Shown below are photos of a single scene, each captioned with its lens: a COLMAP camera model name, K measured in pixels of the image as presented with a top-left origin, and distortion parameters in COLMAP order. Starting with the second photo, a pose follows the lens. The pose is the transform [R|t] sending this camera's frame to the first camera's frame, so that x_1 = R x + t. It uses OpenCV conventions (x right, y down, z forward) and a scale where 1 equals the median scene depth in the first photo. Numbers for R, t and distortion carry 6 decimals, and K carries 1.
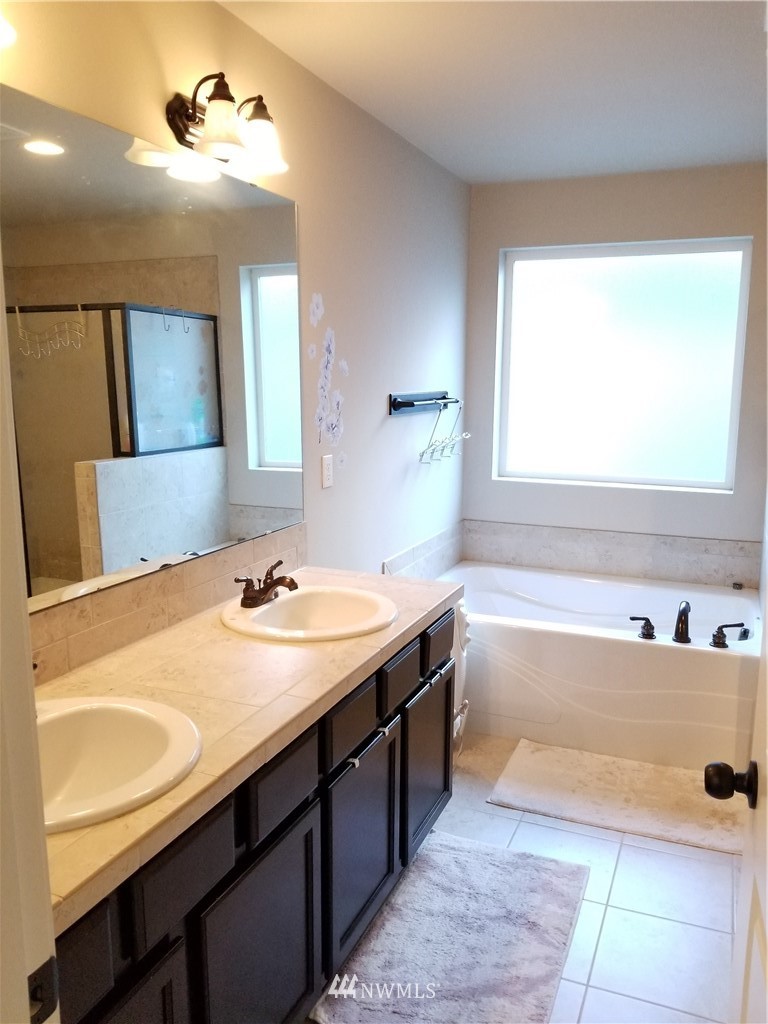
lens RADIAL K [[806.3, 0, 383.7], [0, 806.3, 516.5], [0, 0, 1]] dist [0.065893, -0.118923]
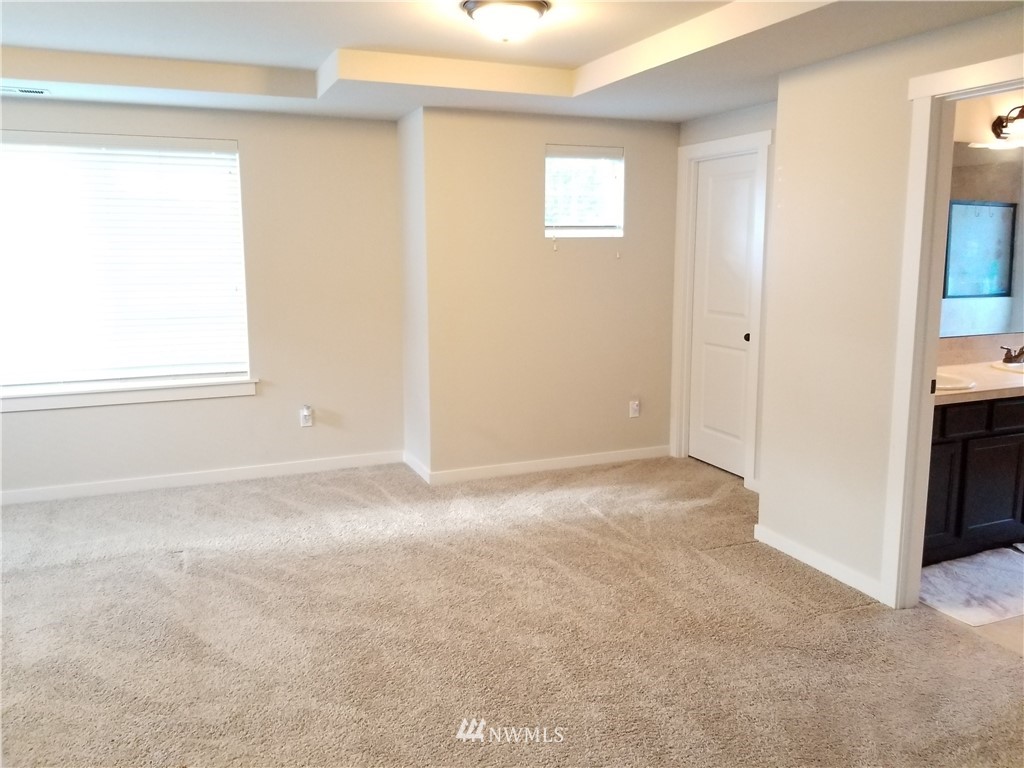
lens RADIAL K [[806.3, 0, 510.9], [0, 806.3, 383.3], [0, 0, 1]] dist [0.065893, -0.118923]
pose [[0.724972, 0.106157, -0.680548, 0.158480], [-0.109899, 0.993222, 0.037858, 0.112006], [0.679954, 0.047346, 0.731724, -0.650219]]
